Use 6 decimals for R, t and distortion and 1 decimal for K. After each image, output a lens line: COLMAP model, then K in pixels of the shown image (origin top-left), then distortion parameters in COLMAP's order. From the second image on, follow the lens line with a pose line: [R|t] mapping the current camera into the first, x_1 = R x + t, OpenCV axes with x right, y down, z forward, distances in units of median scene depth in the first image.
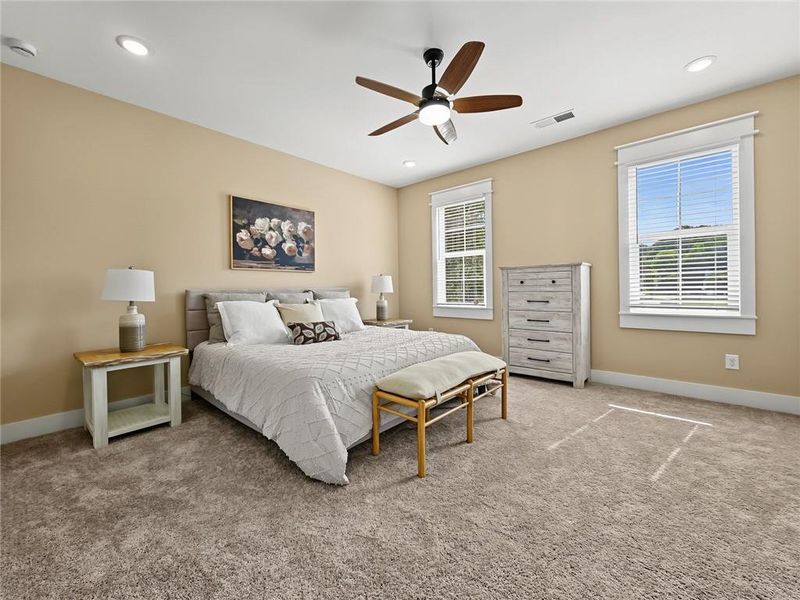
lens RADIAL K [[329.9, 0, 399.6], [0, 329.9, 293.4], [0, 0, 1]] dist [-0.002001, -0.000200]
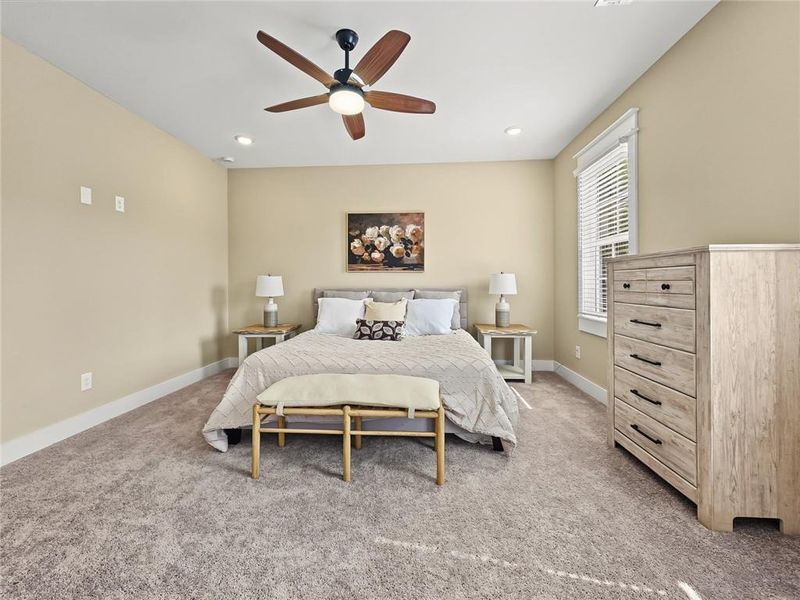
lens RADIAL K [[337.0, 0, 398.7], [0, 337.0, 286.6], [0, 0, 1]] dist [0.001120, -0.000110]
pose [[0.612389, 0.017993, -0.790352, 0.585743], [-0.017253, 0.999807, 0.009393, -0.031390], [0.790369, 0.007884, 0.612581, 0.347853]]
